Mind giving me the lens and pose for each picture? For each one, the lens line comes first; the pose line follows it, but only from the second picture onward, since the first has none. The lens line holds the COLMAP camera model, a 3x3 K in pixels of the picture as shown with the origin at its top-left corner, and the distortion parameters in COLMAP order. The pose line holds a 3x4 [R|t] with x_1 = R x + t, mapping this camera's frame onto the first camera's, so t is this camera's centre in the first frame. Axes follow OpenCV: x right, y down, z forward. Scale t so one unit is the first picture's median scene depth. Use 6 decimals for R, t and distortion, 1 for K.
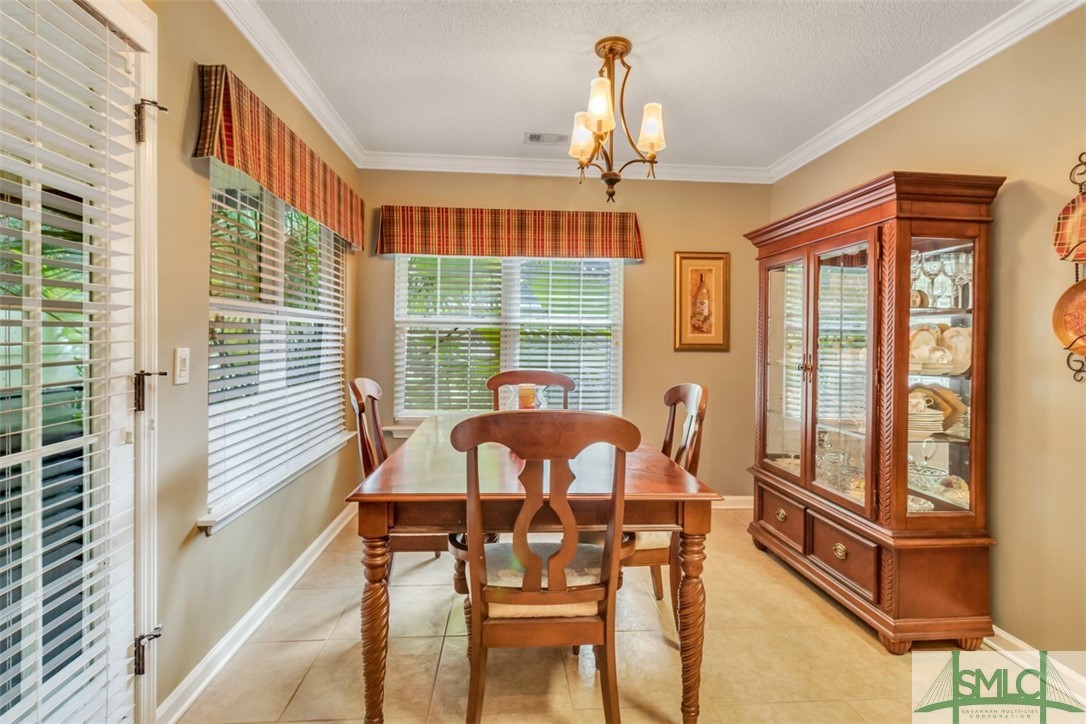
lens RADIAL K [[518.5, 0, 537.4], [0, 518.5, 343.1], [0, 0, 1]] dist [0.000336, 0.000382]
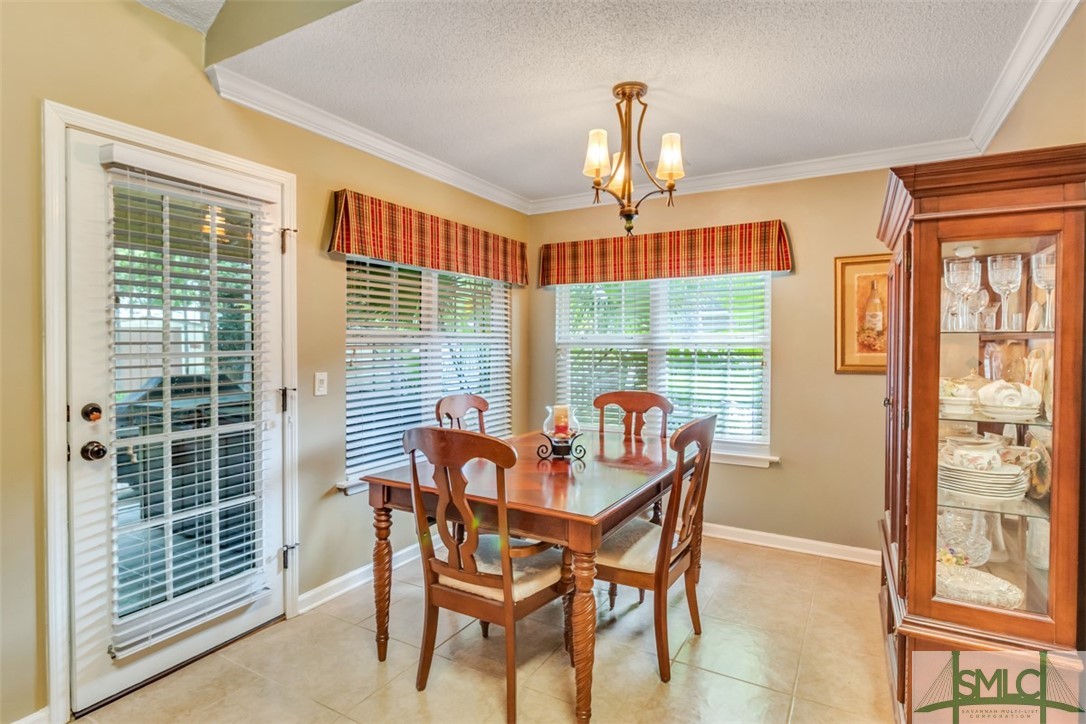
lens RADIAL K [[529.4, 0, 547.2], [0, 529.4, 346.7], [0, 0, 1]] dist [0.000095, 0.000086]
pose [[0.838026, -0.010290, -0.545533, 0.354197], [0.005265, 0.999928, -0.010774, -0.022458], [0.545605, 0.006157, 0.838020, 0.006997]]
